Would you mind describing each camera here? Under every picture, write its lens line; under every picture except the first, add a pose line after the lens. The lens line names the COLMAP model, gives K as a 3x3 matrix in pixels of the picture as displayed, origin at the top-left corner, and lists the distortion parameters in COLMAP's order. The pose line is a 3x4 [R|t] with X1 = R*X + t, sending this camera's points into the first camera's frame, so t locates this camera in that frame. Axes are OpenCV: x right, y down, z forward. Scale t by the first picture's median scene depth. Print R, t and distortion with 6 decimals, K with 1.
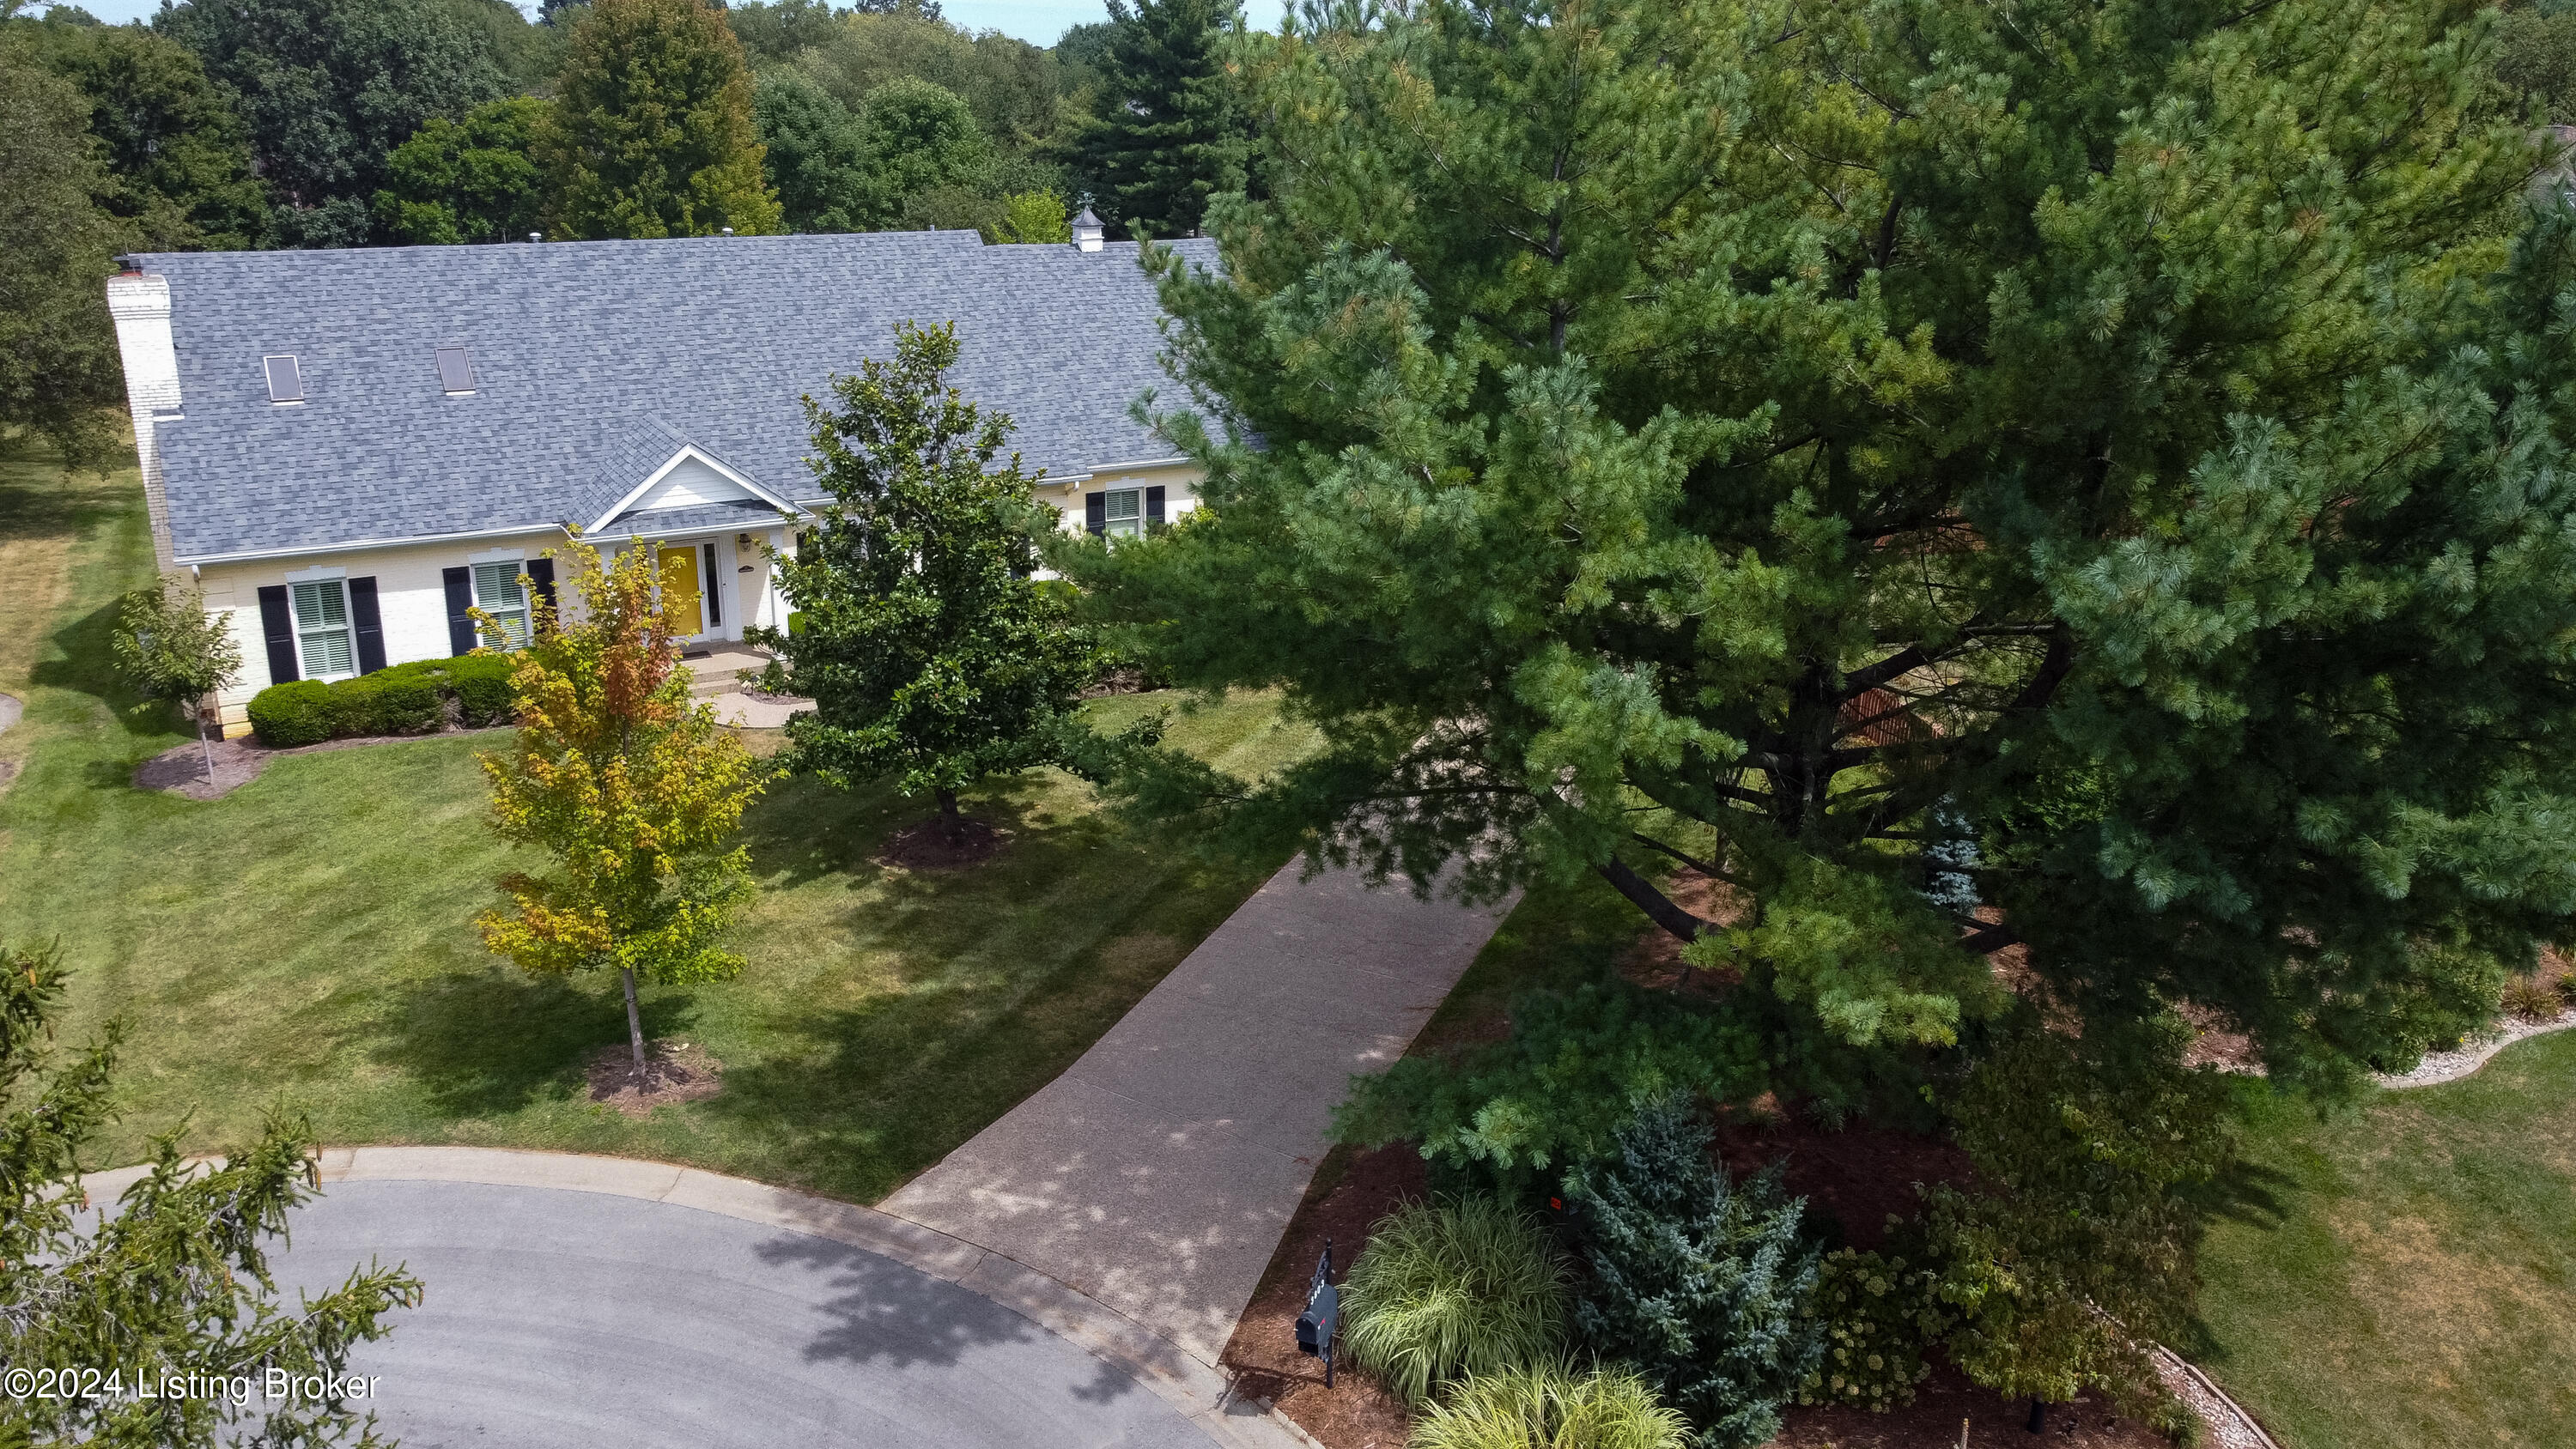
lens RADIAL K [[1953.2, 0, 1285.4], [0, 1953.2, 719.7], [0, 0, 1]] dist [0.002930, -0.014146]
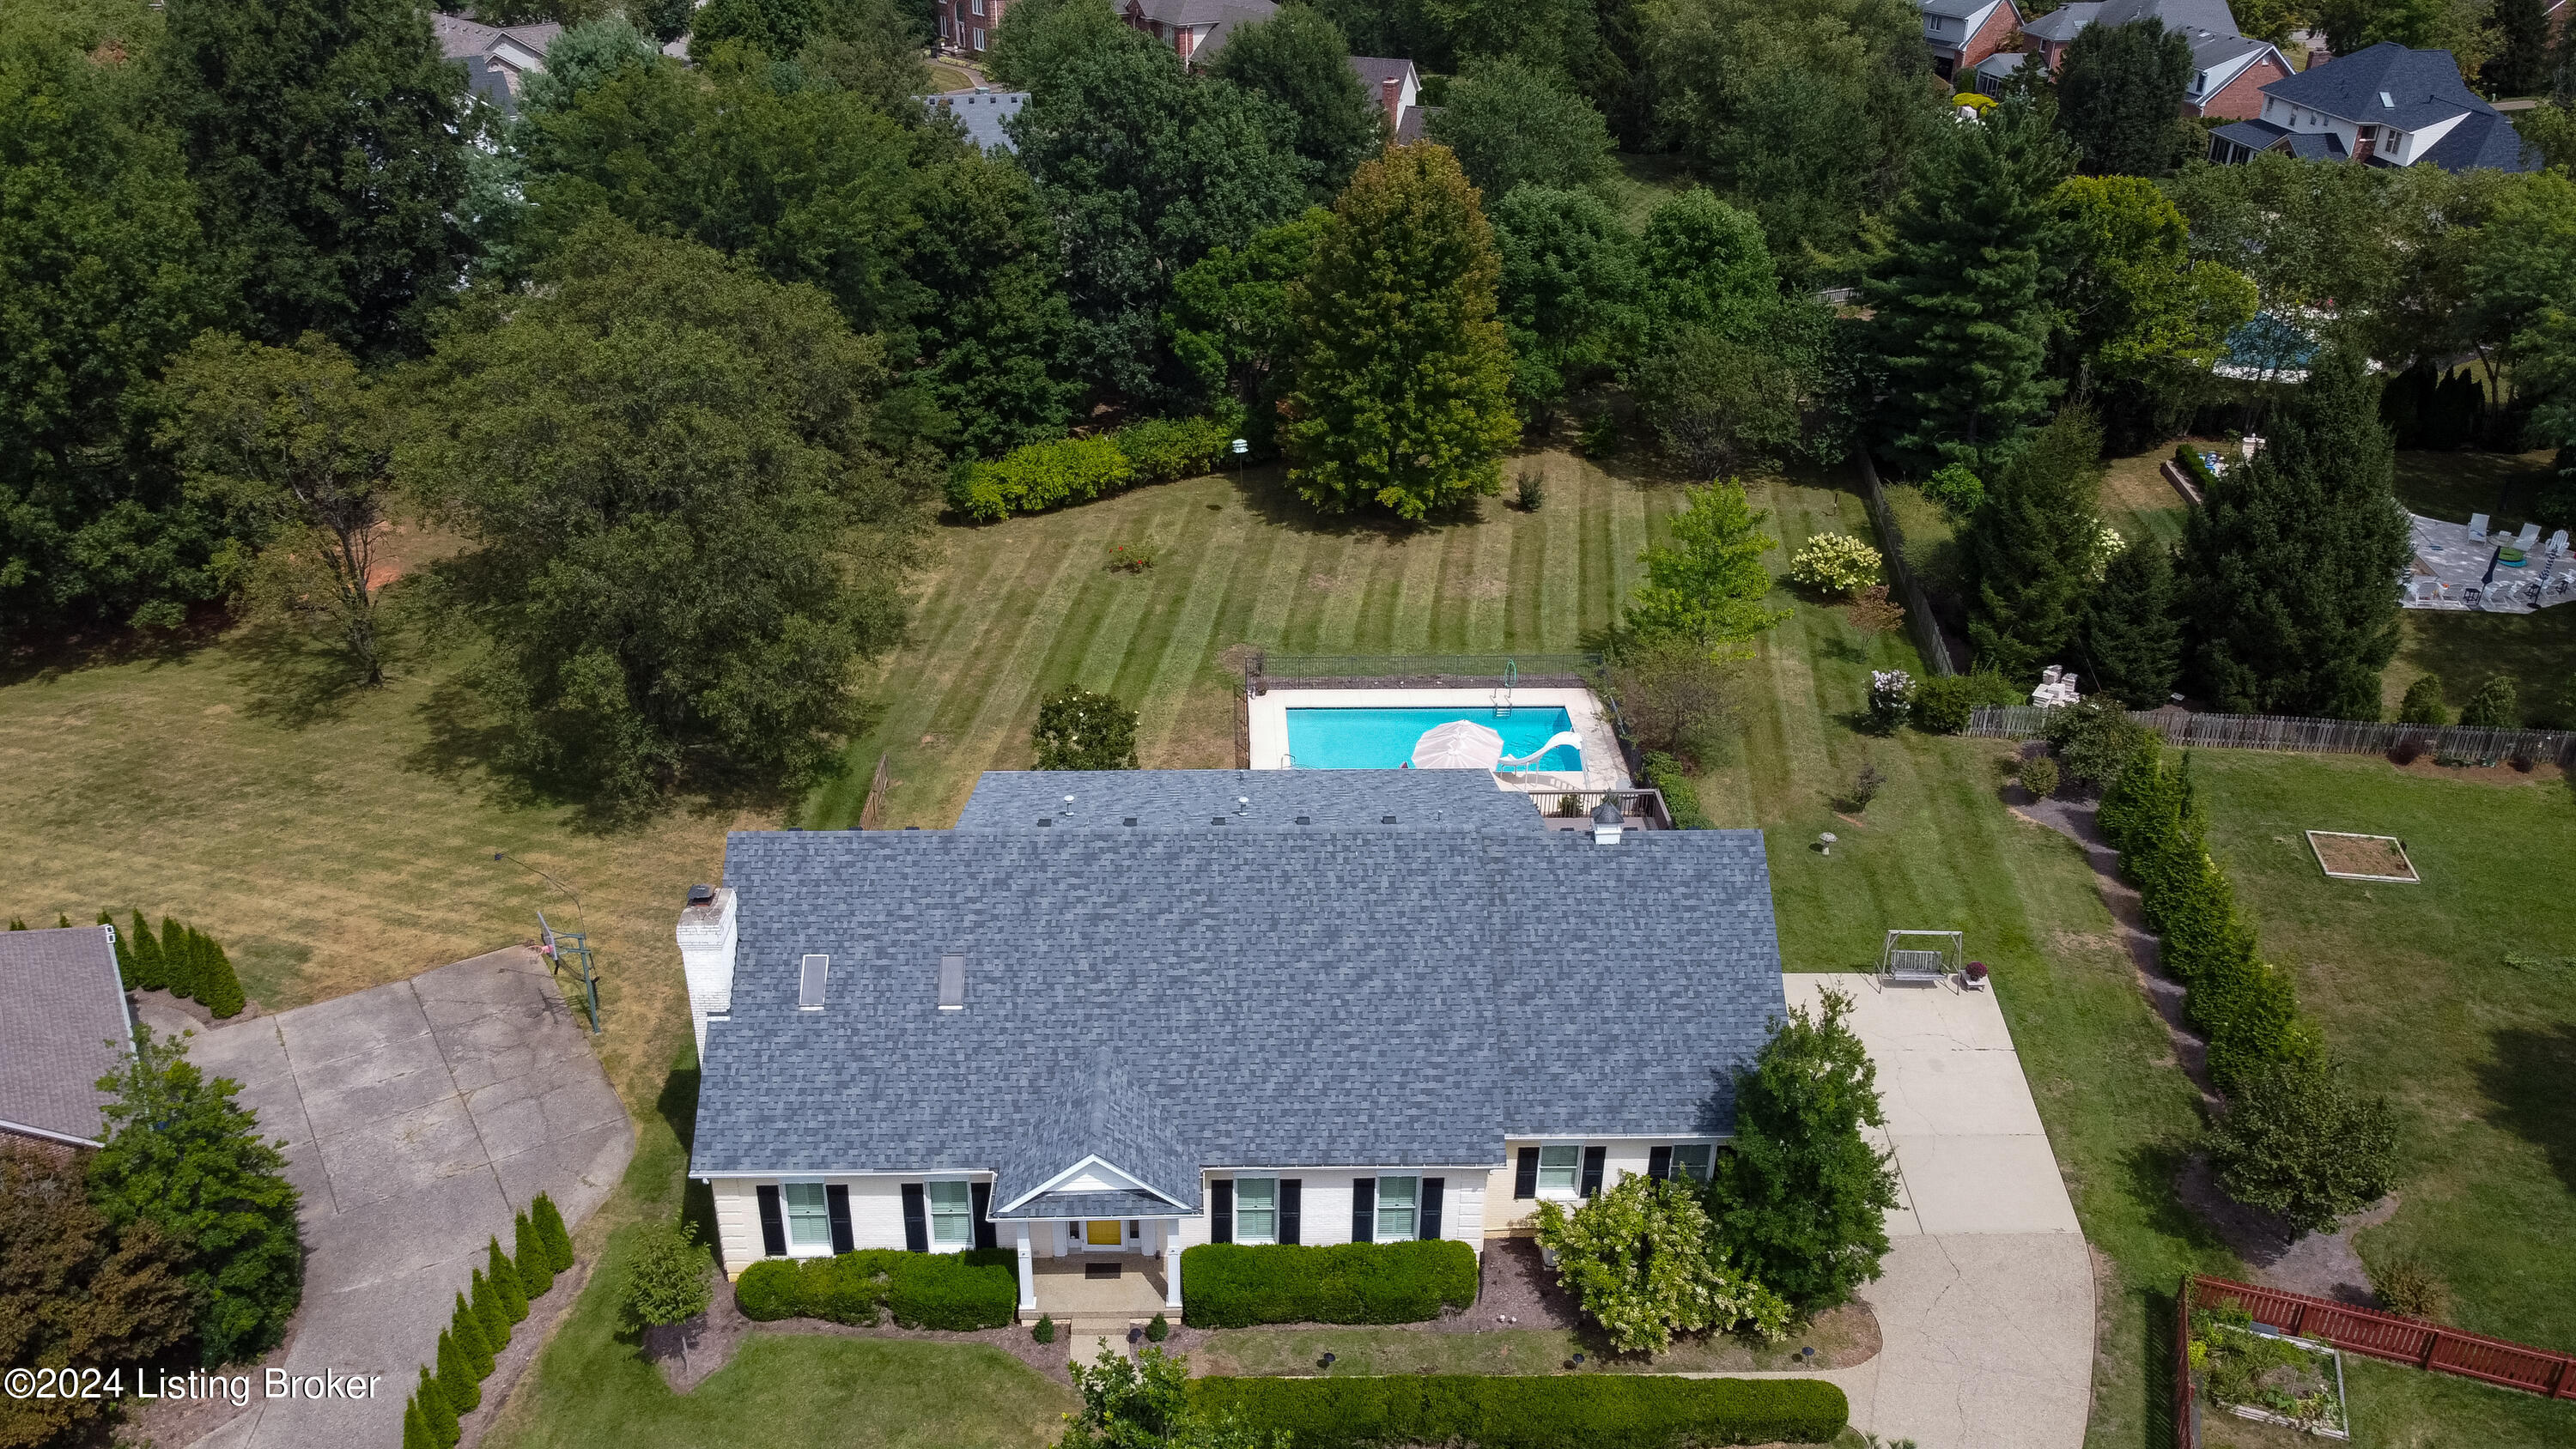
lens RADIAL K [[1953.2, 0, 1265.9], [0, 1953.2, 717.3], [0, 0, 1]] dist [0.002930, -0.014146]
pose [[0.884897, 0.209563, -0.415982, 0.174336], [-0.142768, 0.972117, 0.186028, -0.569789], [0.443368, -0.105226, 0.890142, 0.094997]]
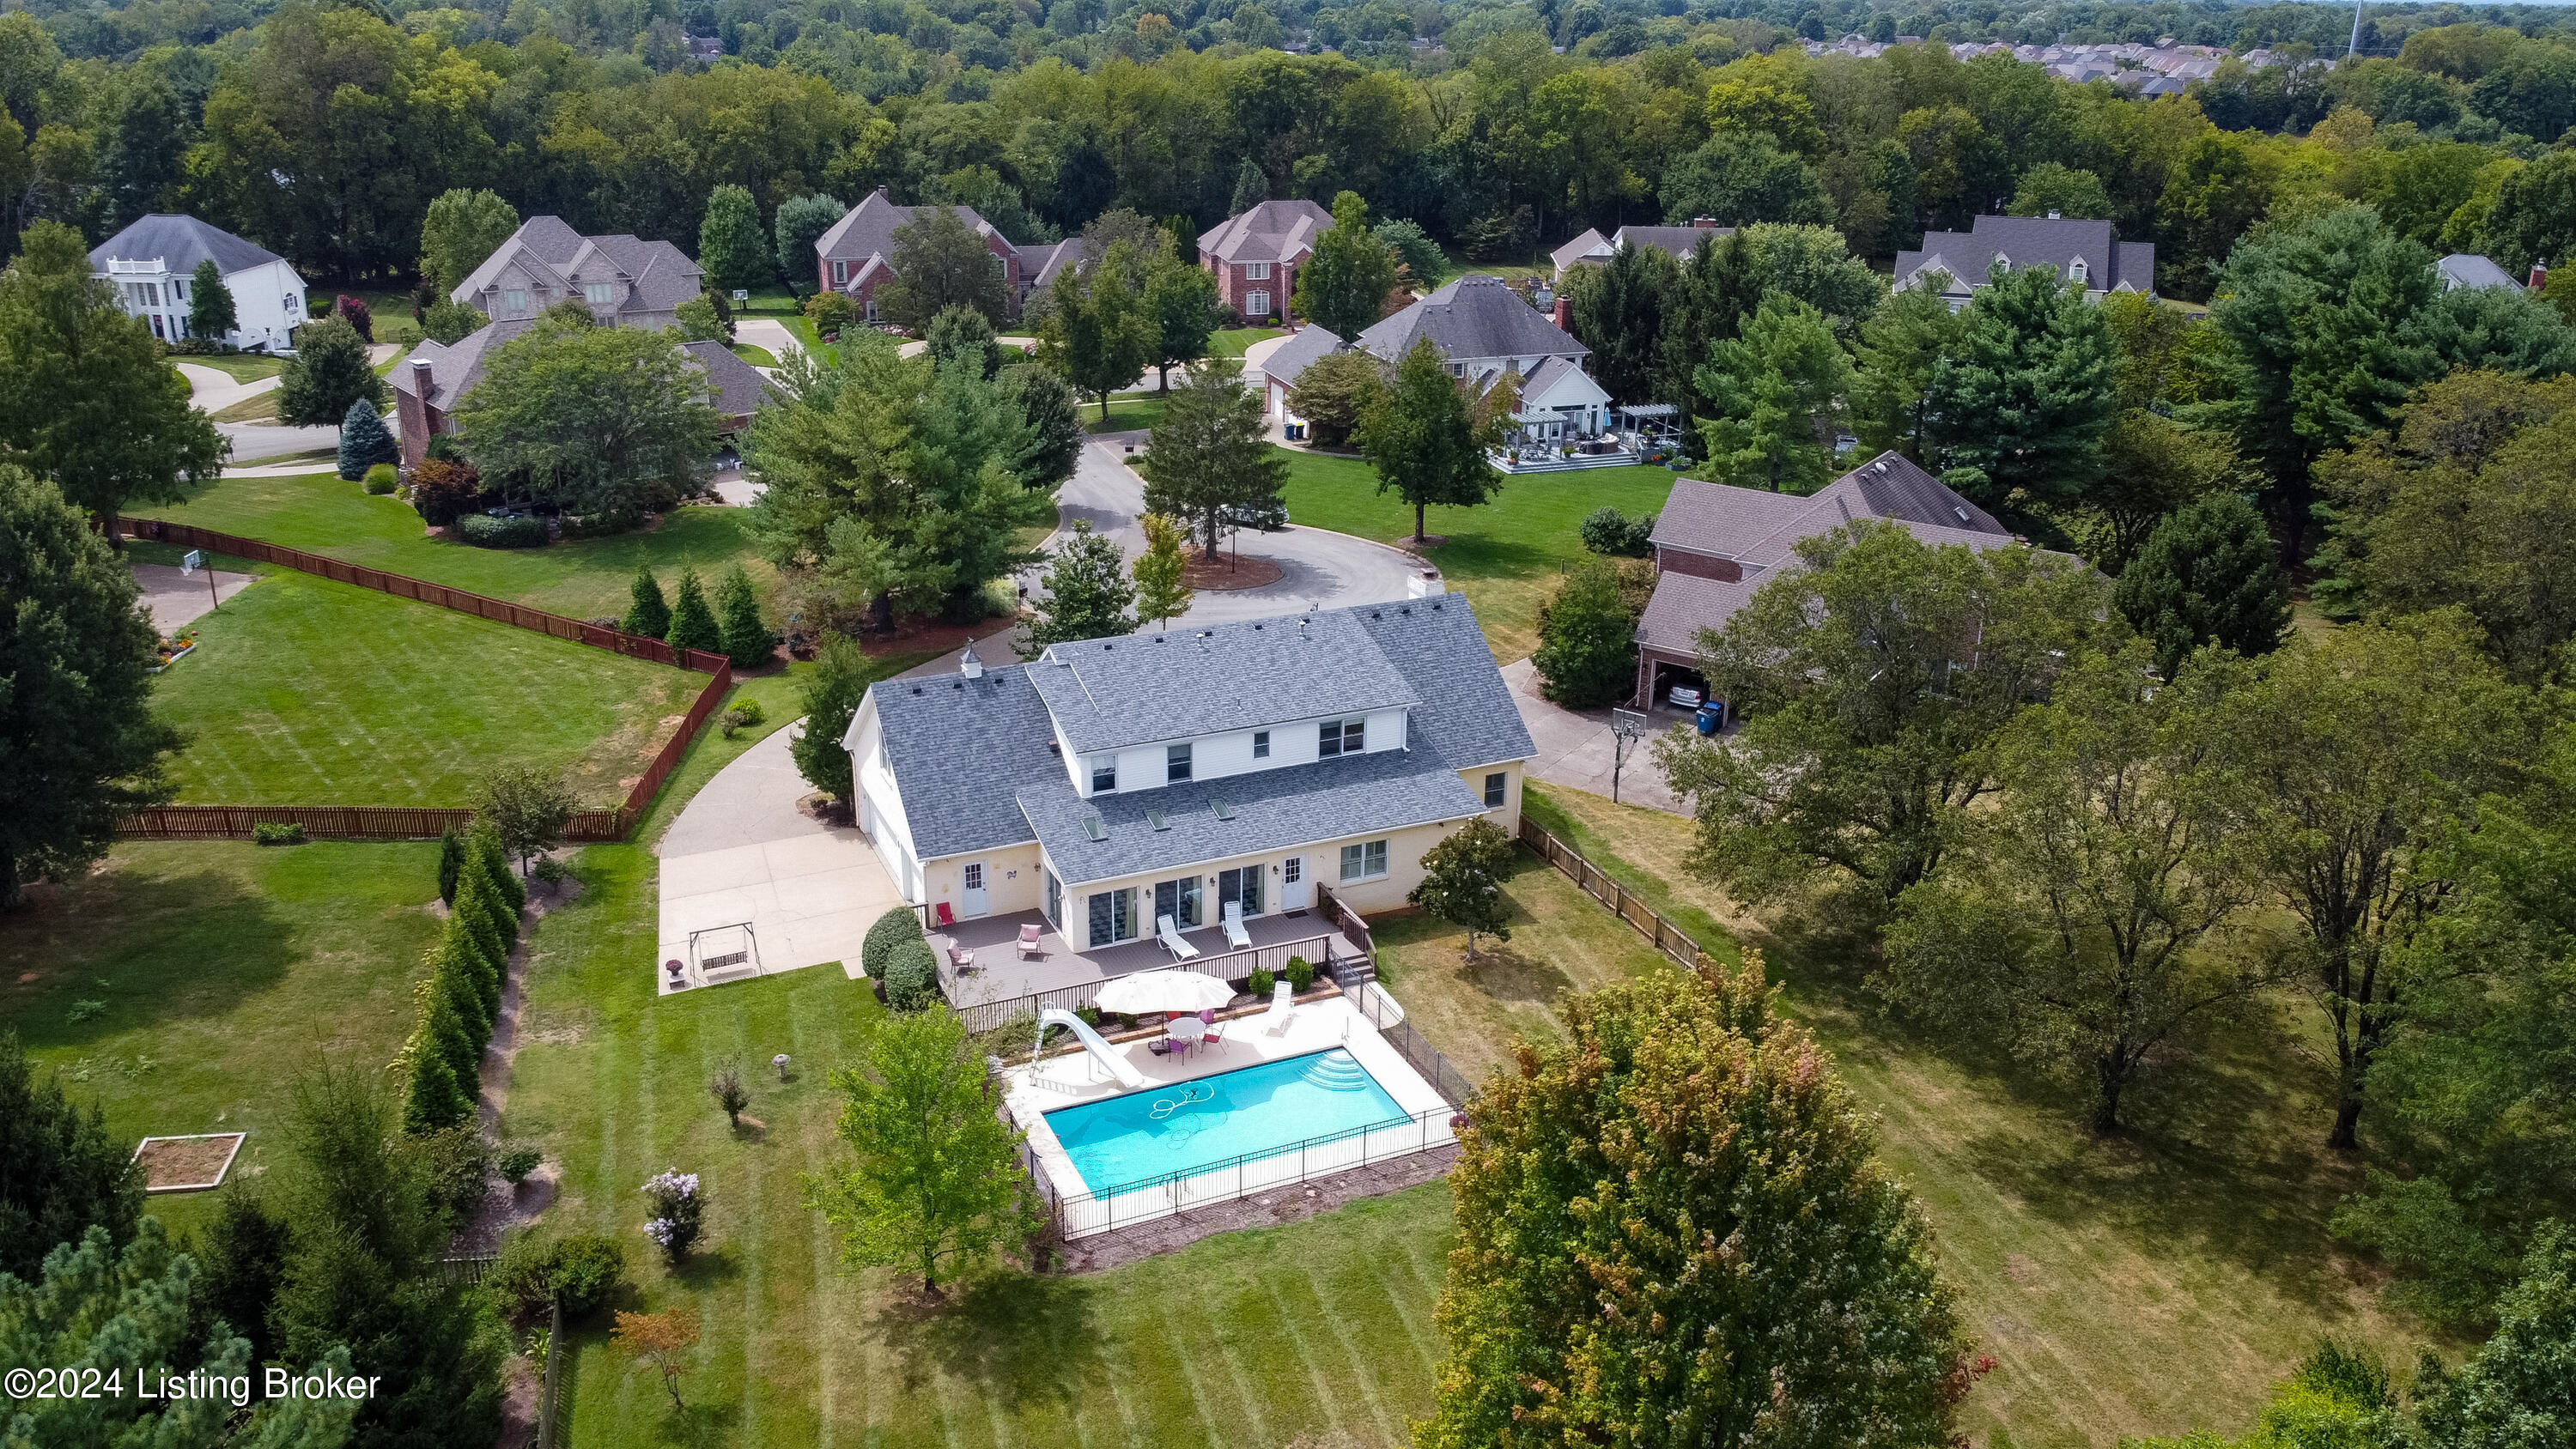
lens RADIAL K [[1953.2, 0, 1271.1], [0, 1953.2, 709.8], [0, 0, 1]] dist [0.002930, -0.014146]
pose [[-0.996211, -0.050211, 0.071008, -0.536483], [0.005078, 0.781517, 0.623864, -1.416330], [-0.086819, 0.621860, -0.778301, 2.670855]]
